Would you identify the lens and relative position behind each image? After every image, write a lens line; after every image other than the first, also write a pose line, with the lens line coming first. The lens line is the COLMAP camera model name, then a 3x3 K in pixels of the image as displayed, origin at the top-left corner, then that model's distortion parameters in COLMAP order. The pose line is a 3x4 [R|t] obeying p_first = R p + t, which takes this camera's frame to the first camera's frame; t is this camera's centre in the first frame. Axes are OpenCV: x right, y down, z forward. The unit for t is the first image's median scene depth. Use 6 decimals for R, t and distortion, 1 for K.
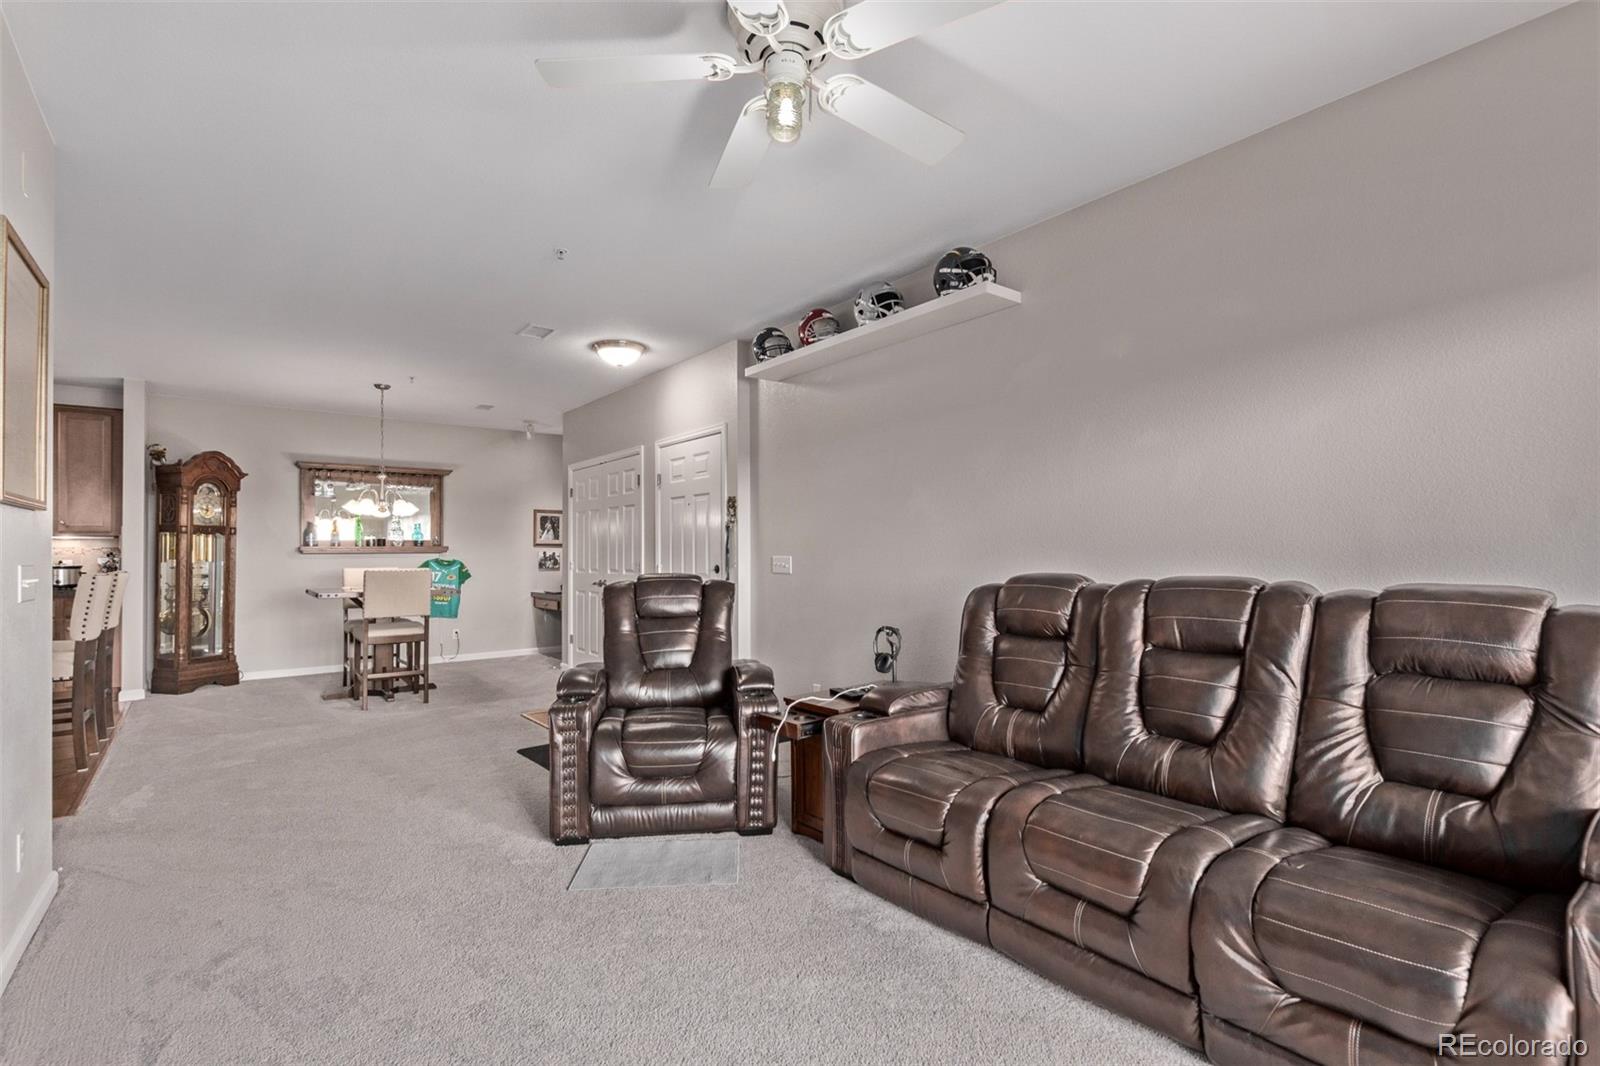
lens RADIAL K [[738.9, 0, 802.5], [0, 738.9, 544.4], [0, 0, 1]] dist [0.008031, -0.005380]
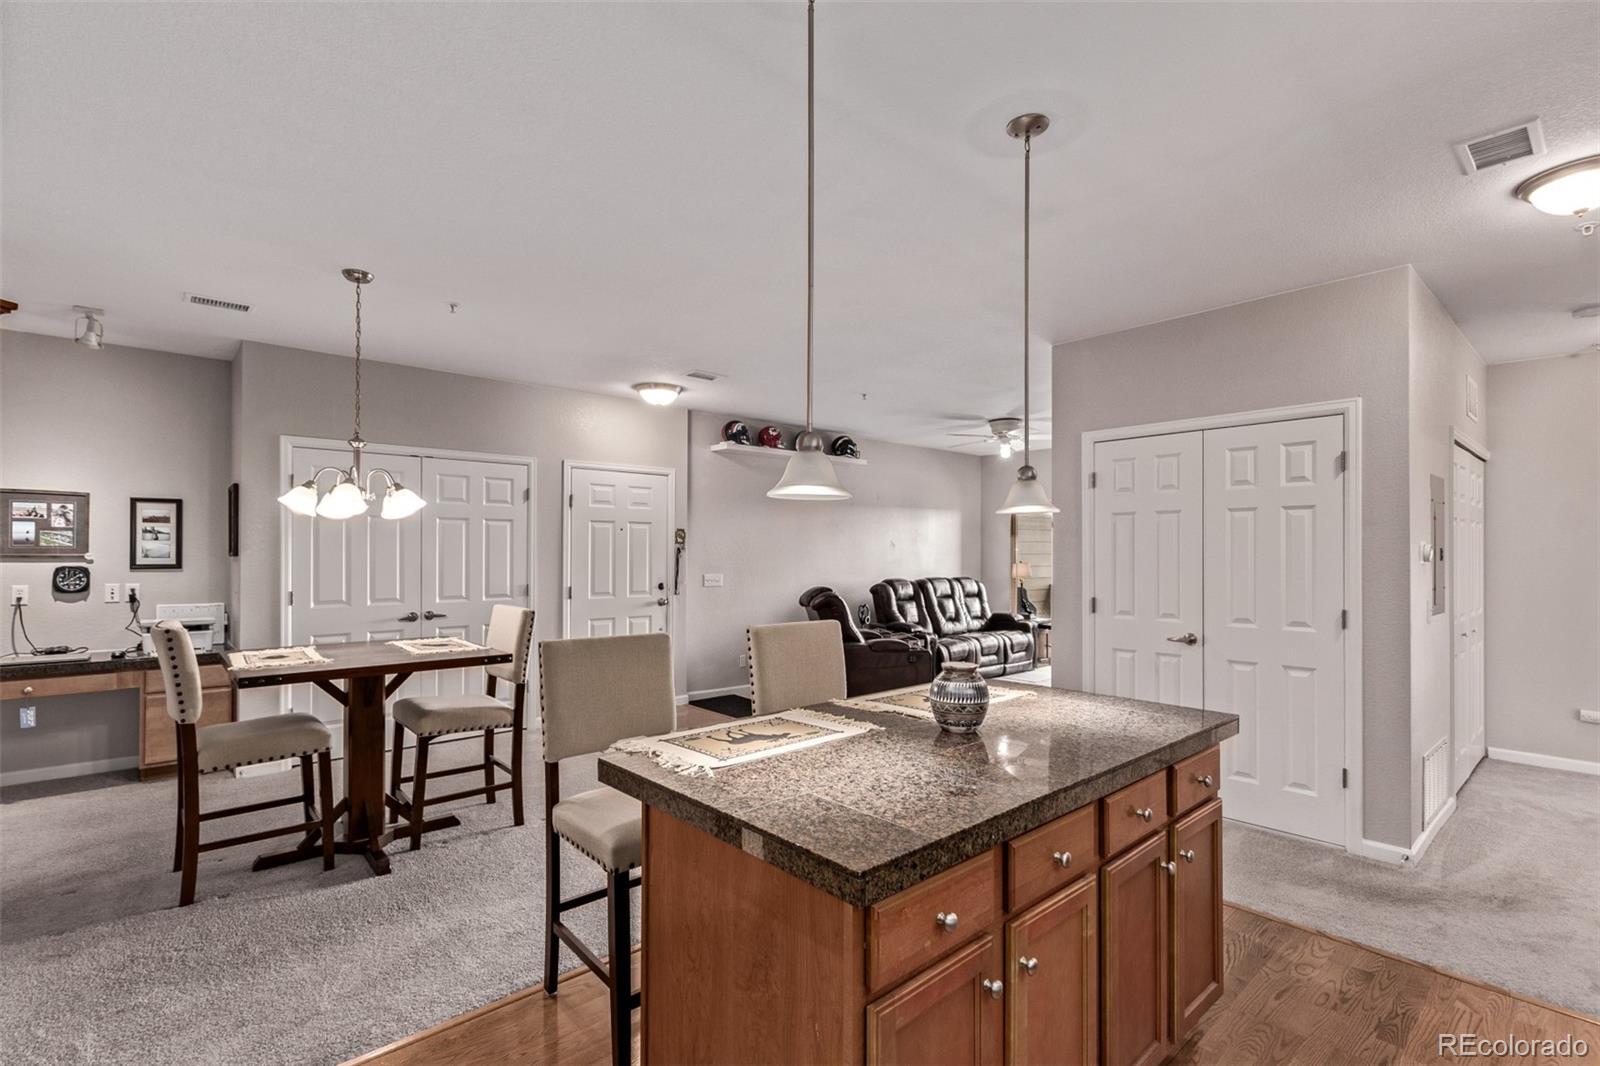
lens RADIAL K [[738.9, 0, 804.0], [0, 738.9, 537.7], [0, 0, 1]] dist [0.008031, -0.005380]
pose [[-0.067370, 0.027092, 0.997360, -1.081055], [-0.017492, 0.999446, -0.028331, -0.013478], [-0.997575, -0.019354, -0.066859, 0.683297]]
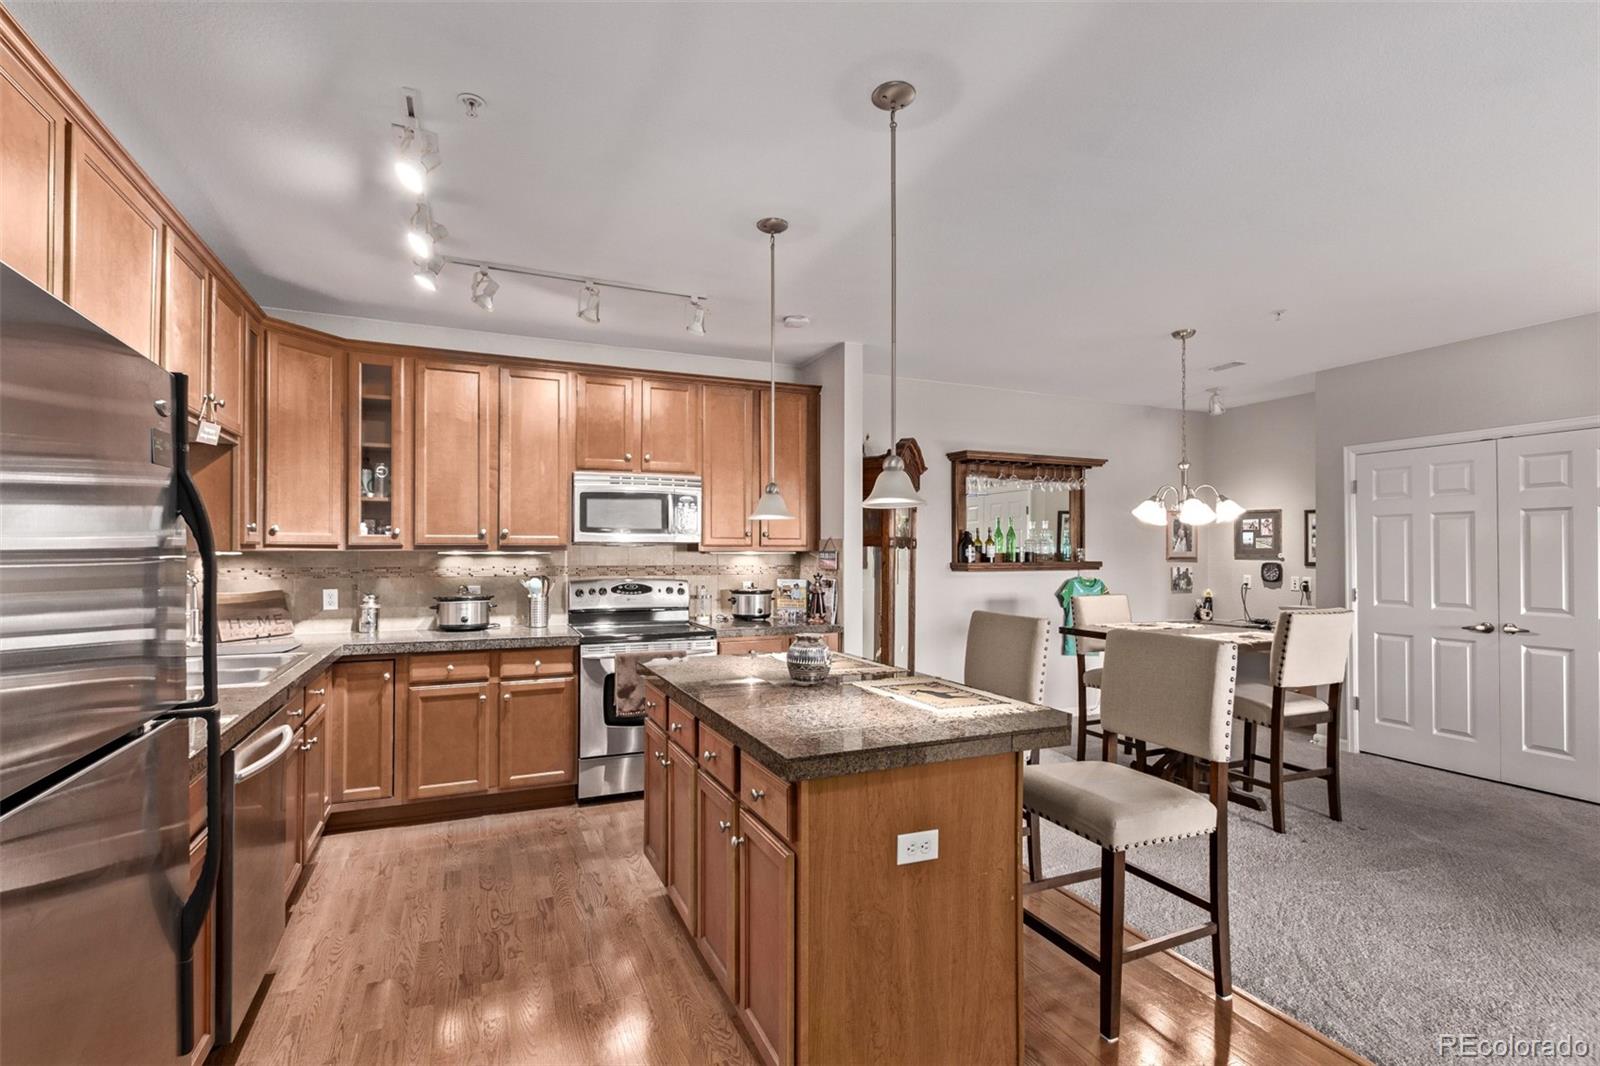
lens RADIAL K [[738.9, 0, 794.2], [0, 738.9, 536.4], [0, 0, 1]] dist [0.008031, -0.005380]
pose [[0.968053, 0.001689, -0.250742, -0.715392], [-0.002970, 0.999984, -0.004727, -0.022123], [0.250730, 0.005321, 0.968042, 0.242158]]
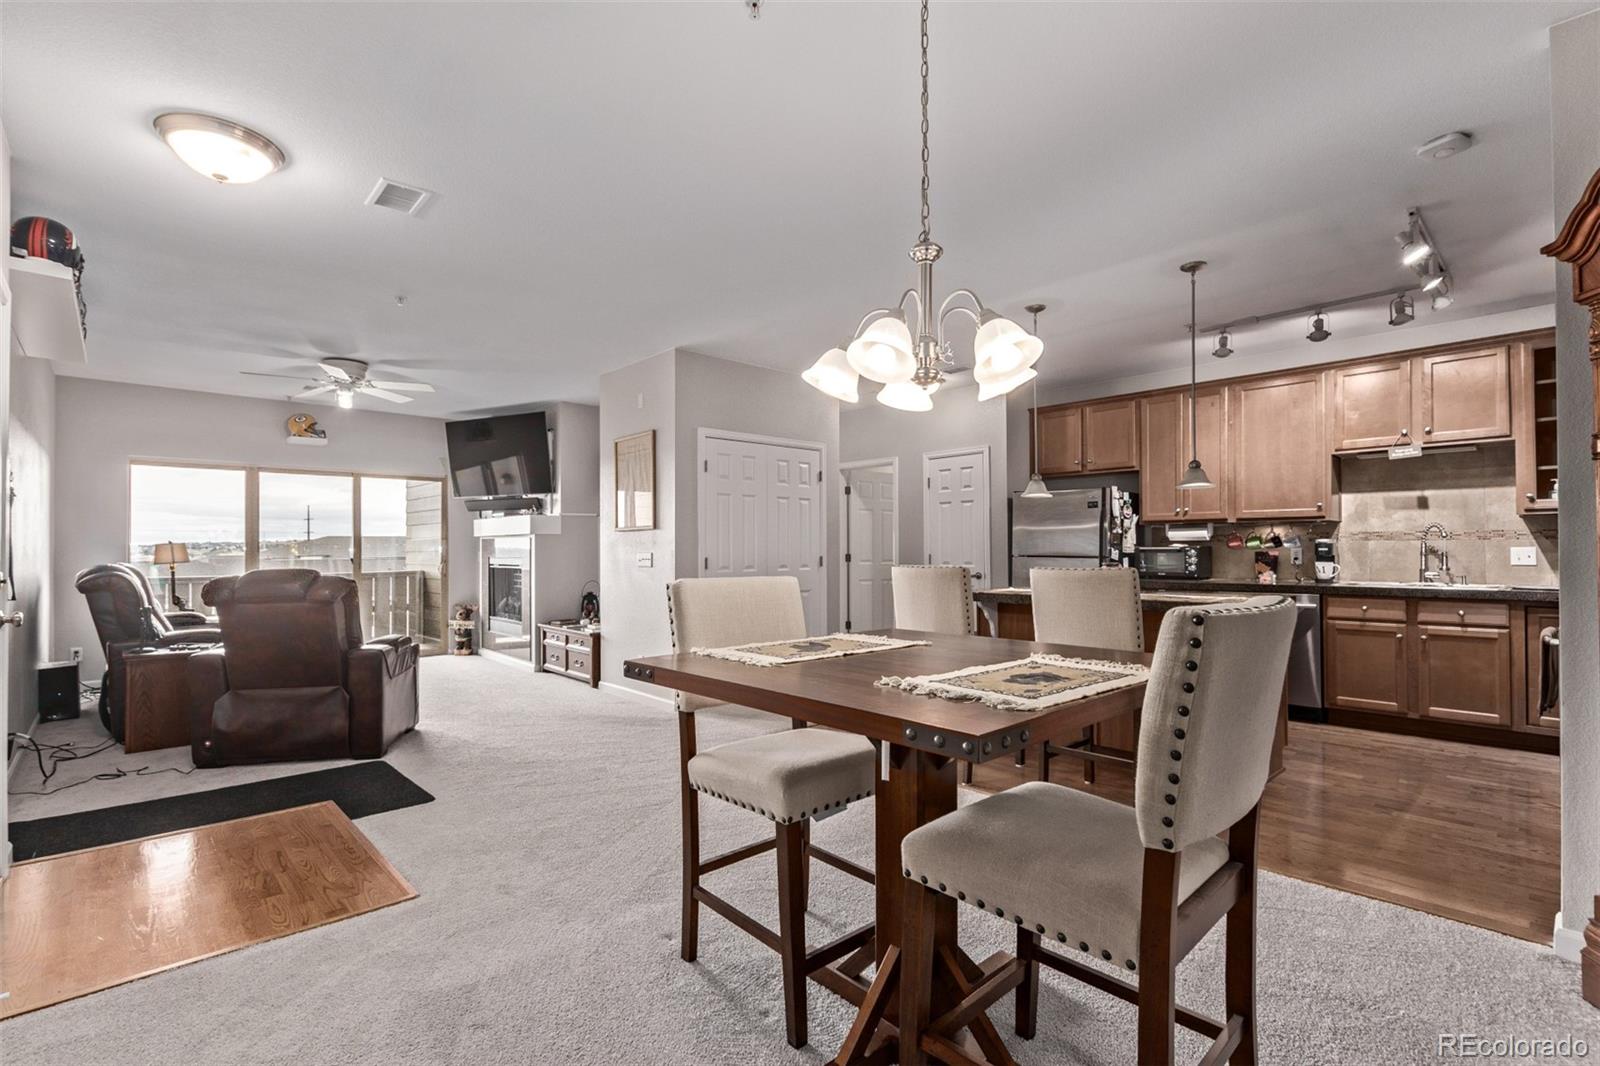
lens RADIAL K [[738.9, 0, 790.5], [0, 738.9, 544.8], [0, 0, 1]] dist [0.008031, -0.005380]
pose [[-0.997019, 0.007771, -0.076759, -0.467867], [0.009552, 0.999693, -0.022861, 0.021834], [0.076558, -0.023526, -0.996788, 1.226153]]
